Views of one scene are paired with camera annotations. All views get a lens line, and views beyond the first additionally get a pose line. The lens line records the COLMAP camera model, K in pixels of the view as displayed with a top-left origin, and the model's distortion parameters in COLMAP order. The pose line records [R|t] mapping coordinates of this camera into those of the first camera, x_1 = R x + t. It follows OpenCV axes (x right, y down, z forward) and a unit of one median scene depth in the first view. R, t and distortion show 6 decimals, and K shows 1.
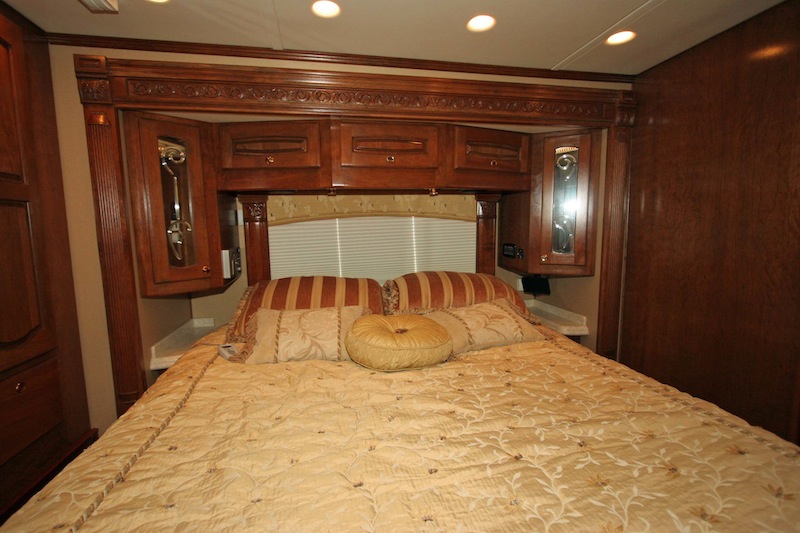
lens RADIAL K [[367.8, 0, 395.8], [0, 367.8, 269.8], [0, 0, 1]] dist [-0.015819, 0.002180]
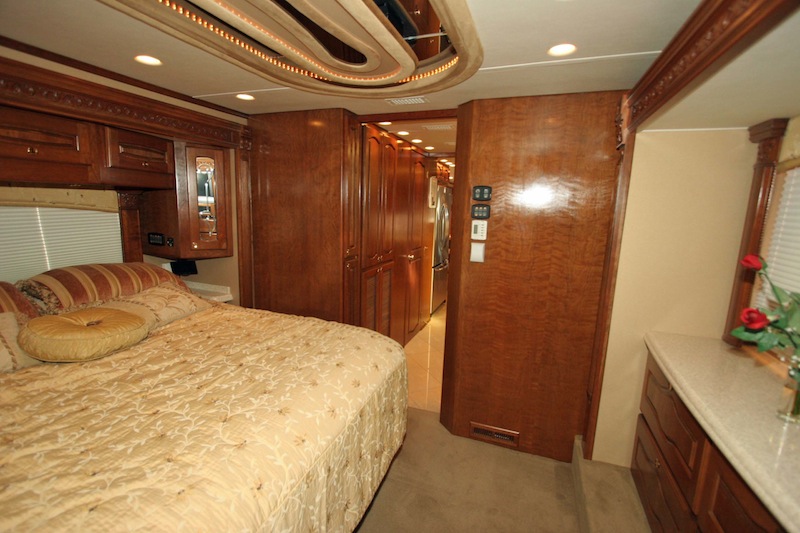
lens RADIAL K [[367.8, 0, 400.0], [0, 367.8, 265.2], [0, 0, 1]] dist [-0.015819, 0.002180]
pose [[0.521235, -0.105375, 0.846883, -0.367781], [0.056659, 0.994431, 0.088861, -0.044569], [-0.851531, 0.001666, 0.524302, -0.305419]]
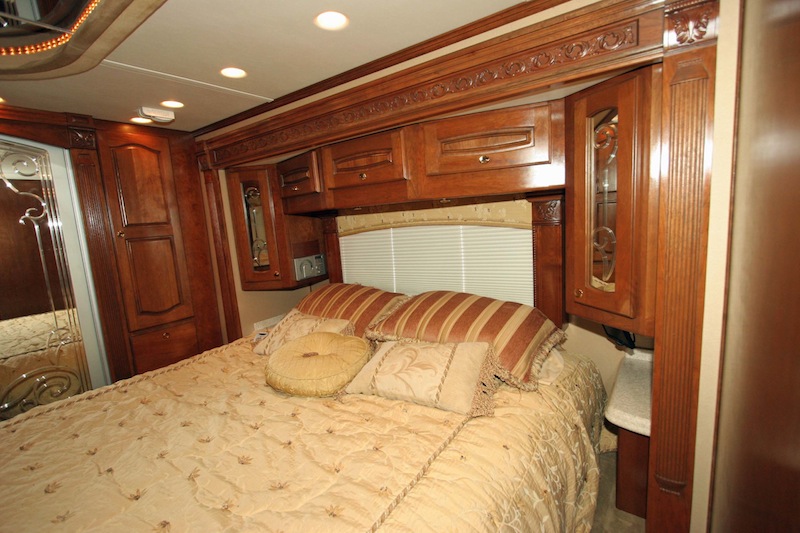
lens RADIAL K [[367.8, 0, 396.5], [0, 367.8, 271.4], [0, 0, 1]] dist [-0.015819, 0.002180]
pose [[0.680967, 0.082807, -0.727617, 0.839712], [-0.024645, 0.995615, 0.090242, -0.154776], [0.731899, -0.043520, 0.680022, 0.433069]]
